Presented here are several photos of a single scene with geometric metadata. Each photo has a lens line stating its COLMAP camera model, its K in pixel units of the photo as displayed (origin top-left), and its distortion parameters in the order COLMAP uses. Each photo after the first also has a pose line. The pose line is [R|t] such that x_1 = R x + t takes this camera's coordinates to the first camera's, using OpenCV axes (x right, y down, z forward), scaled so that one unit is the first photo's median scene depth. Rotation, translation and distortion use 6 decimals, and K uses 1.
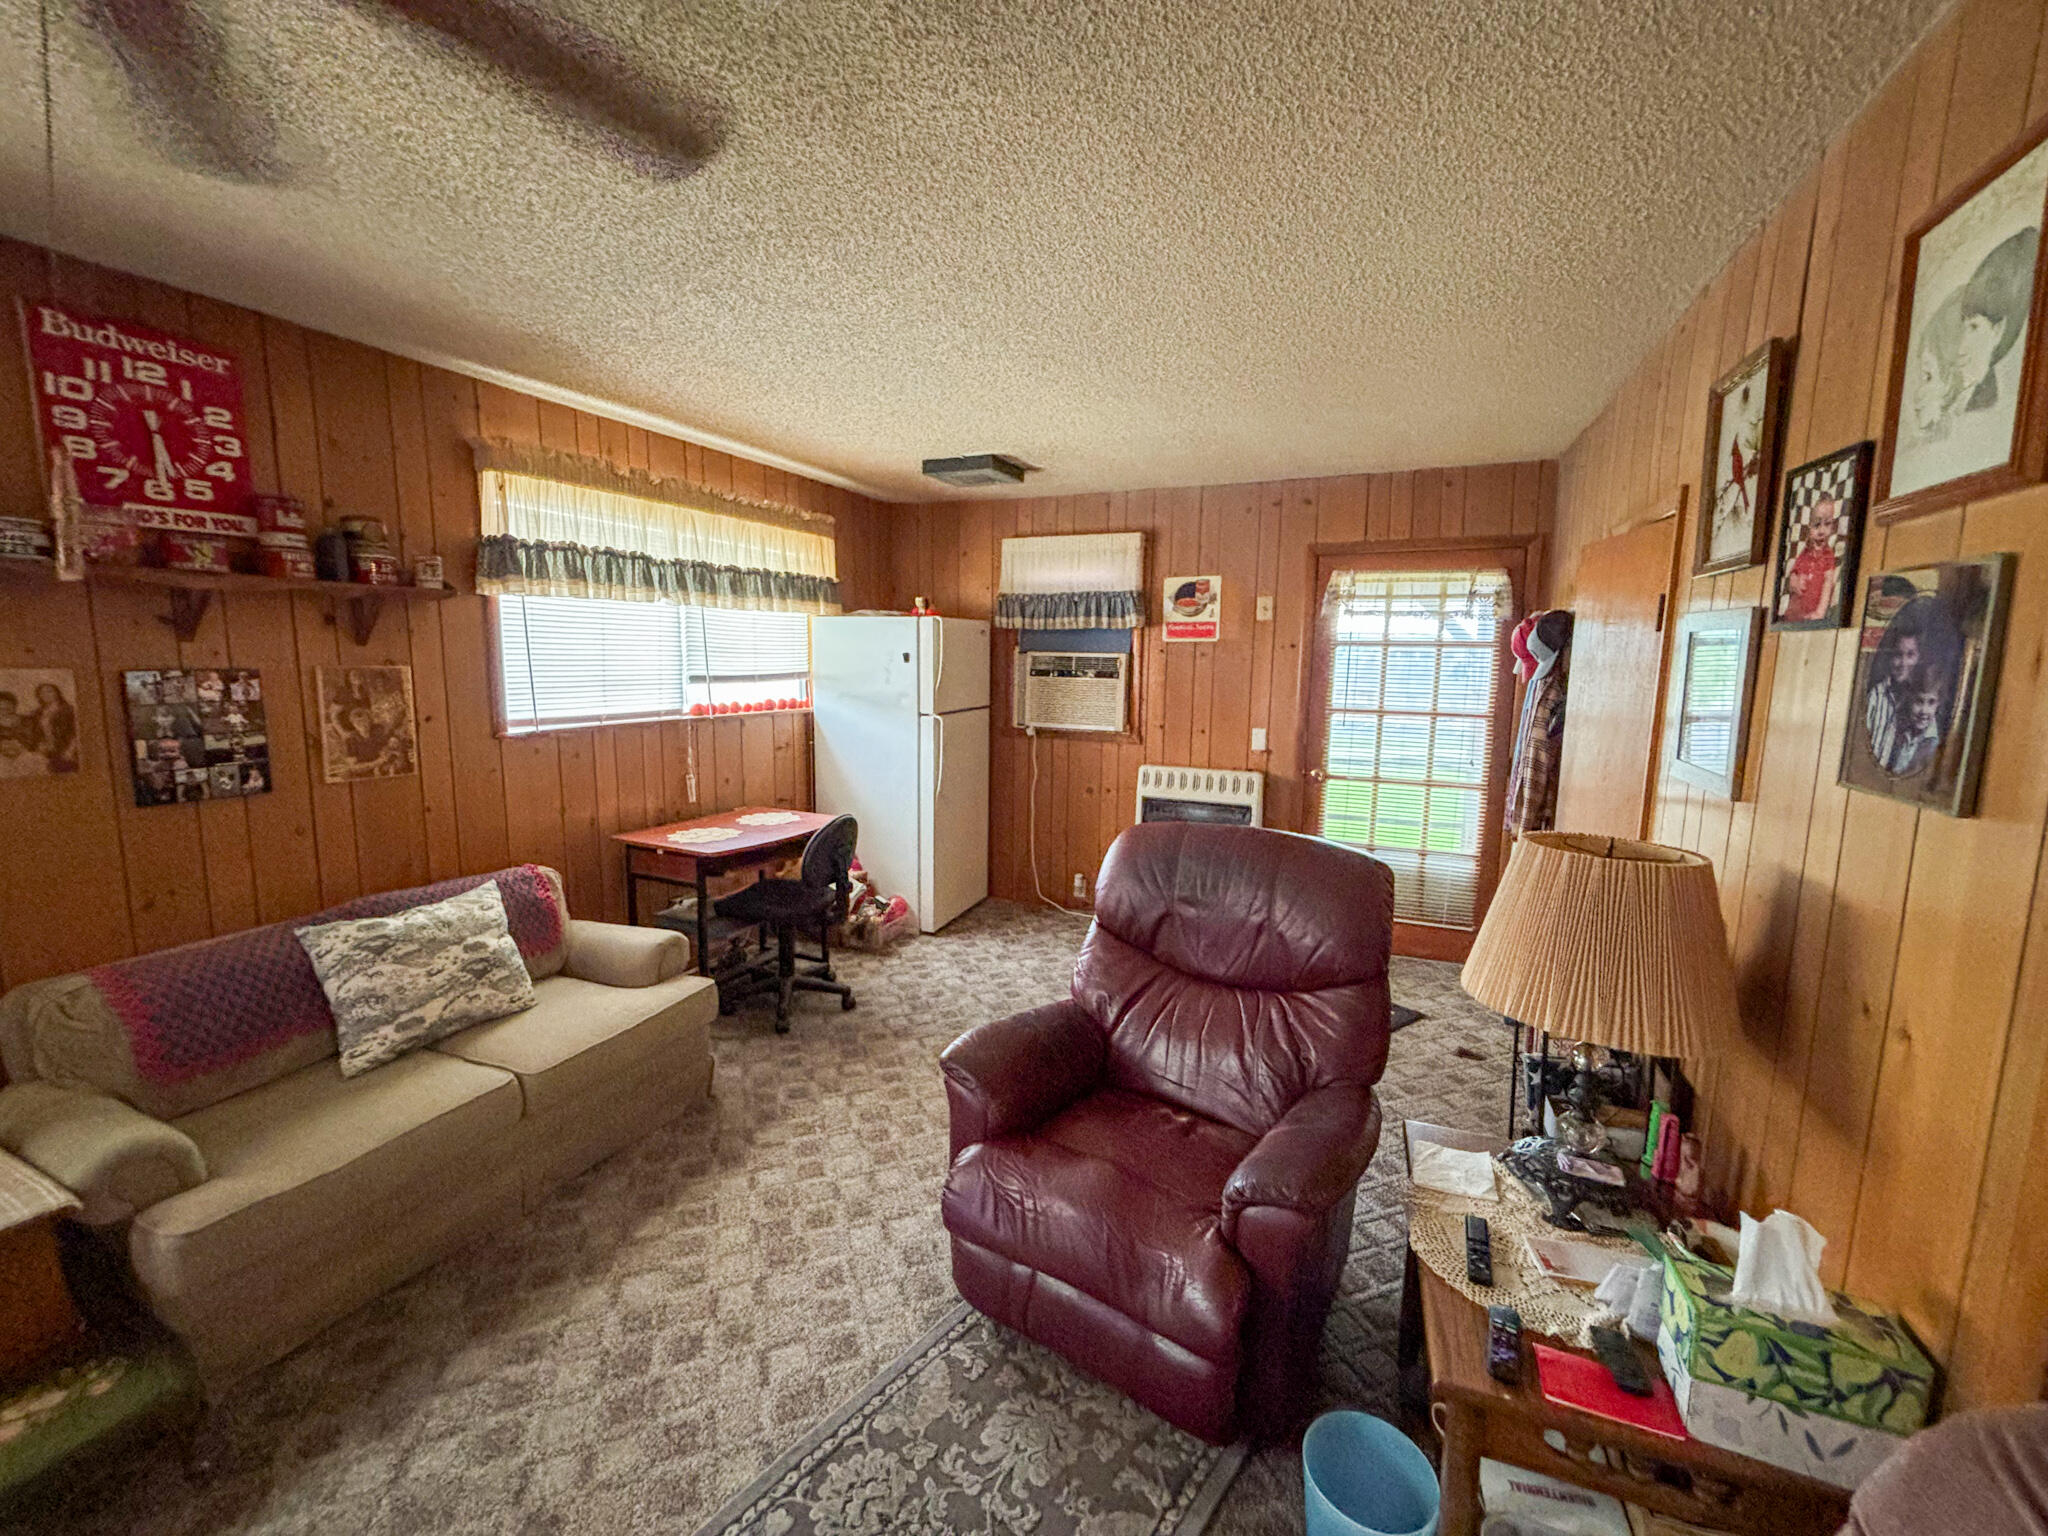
lens RADIAL K [[829.8, 0, 1020.6], [0, 829.8, 764.9], [0, 0, 1]] dist [0.000221, -0.000231]
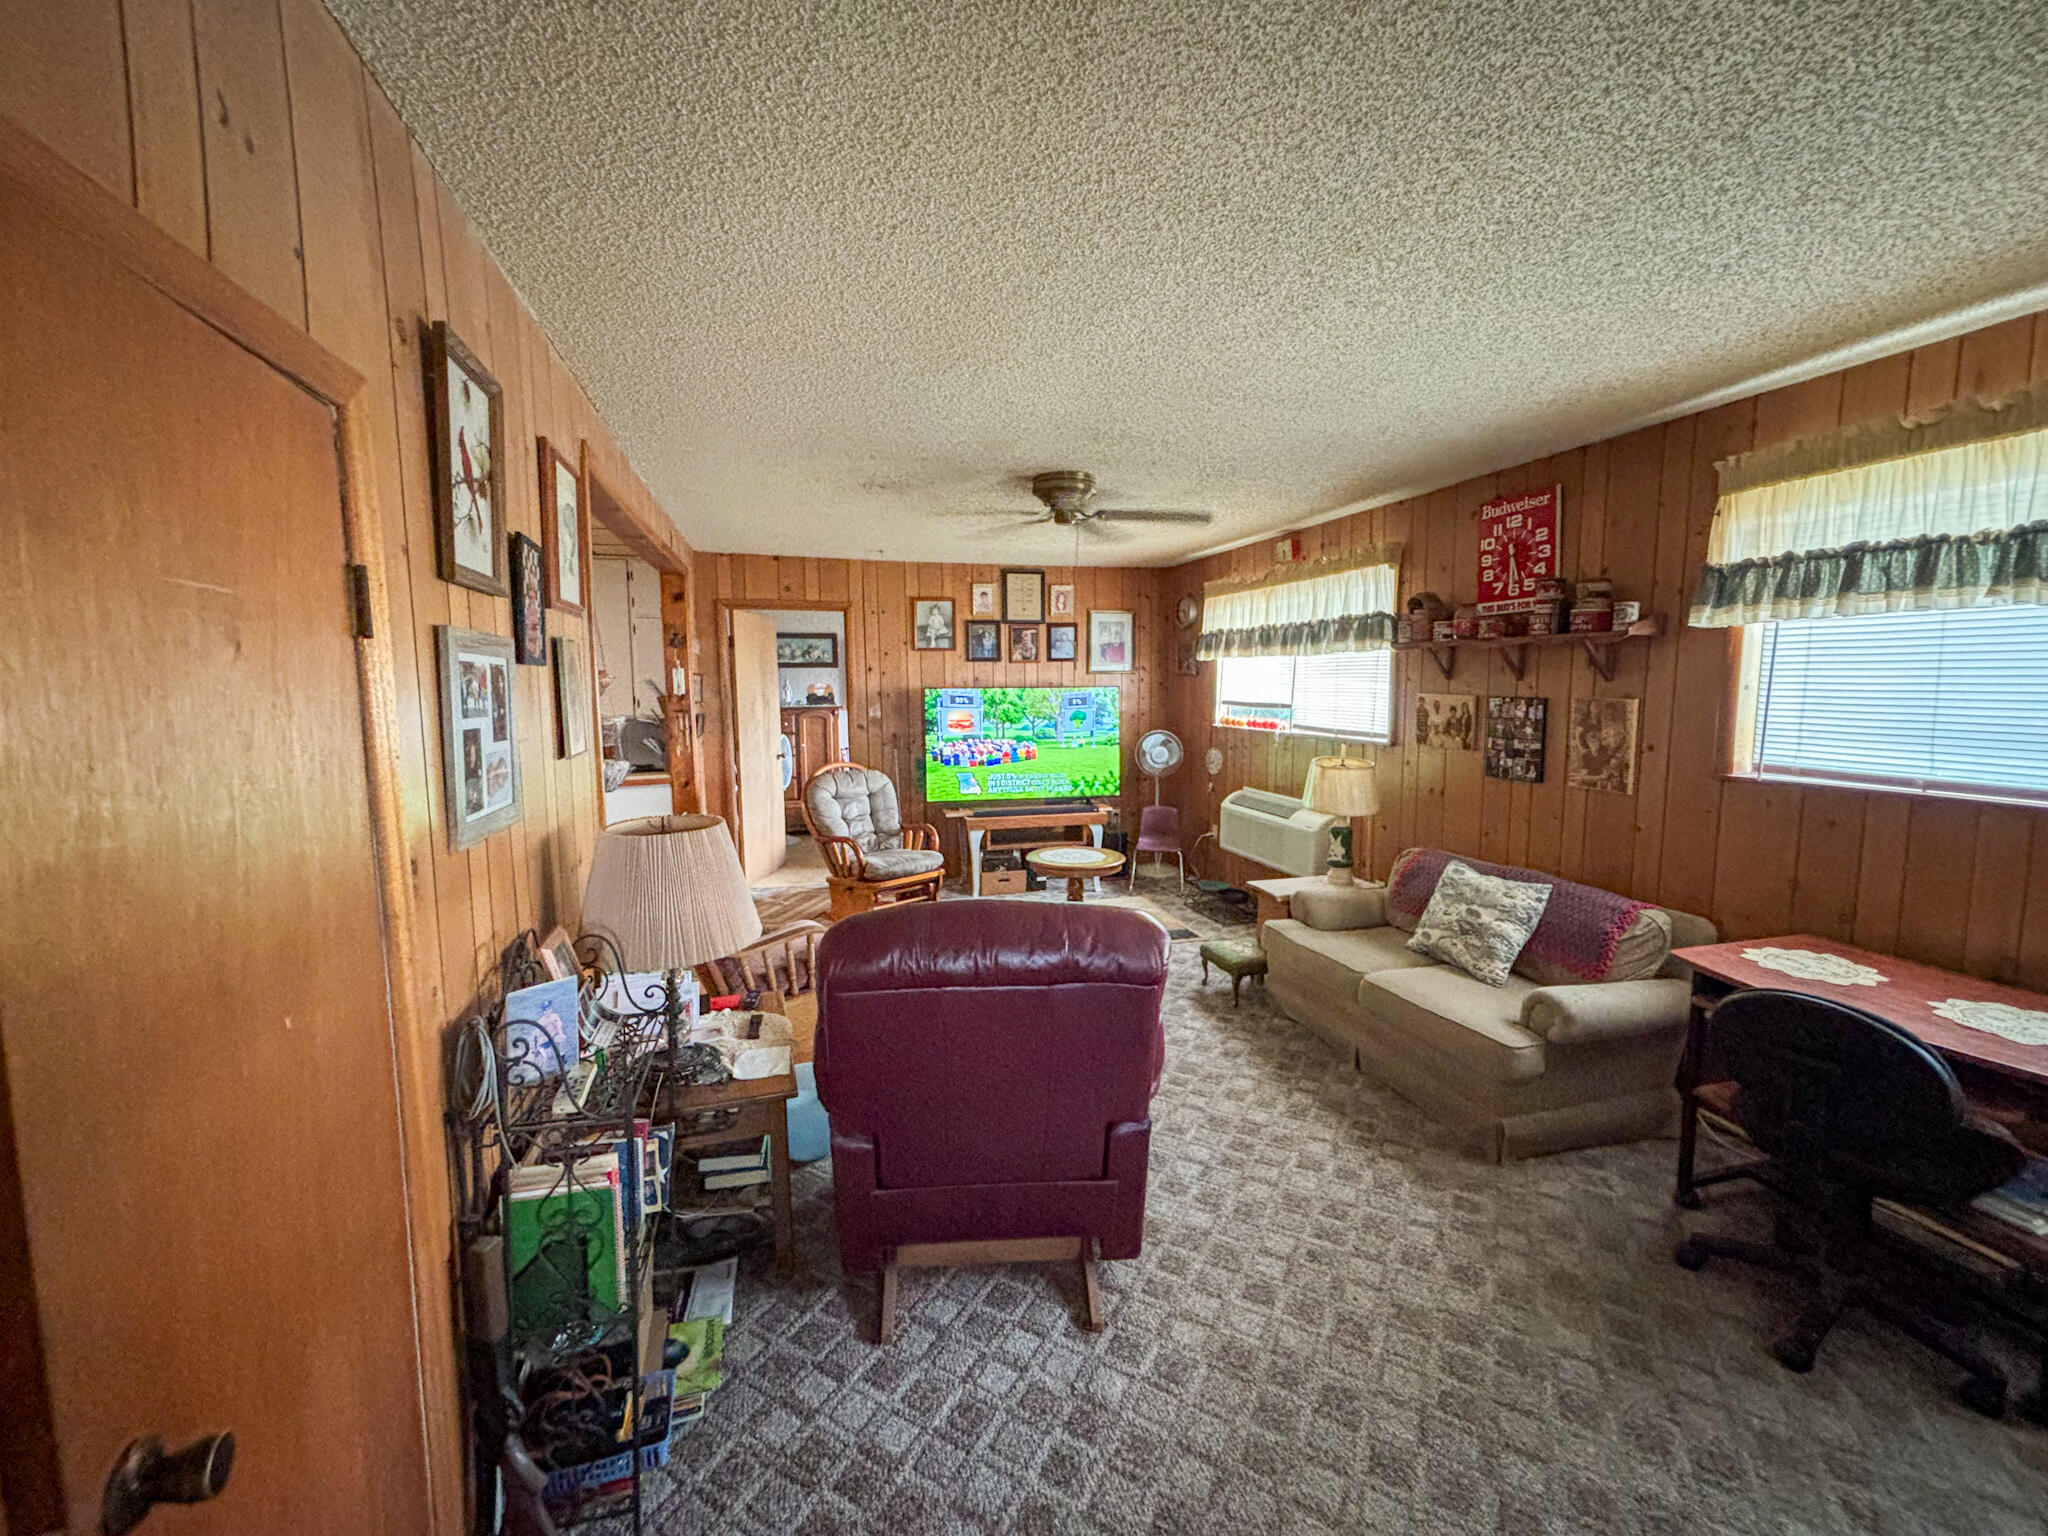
lens RADIAL K [[840.2, 0, 1034.4], [0, 840.2, 764.9], [0, 0, 1]] dist [0.000776, 0.000295]
pose [[-0.754718, 0.058793, -0.653409, 0.729006], [-0.091601, 0.976776, 0.193693, -0.204352], [0.649622, 0.206037, -0.731806, 1.516680]]
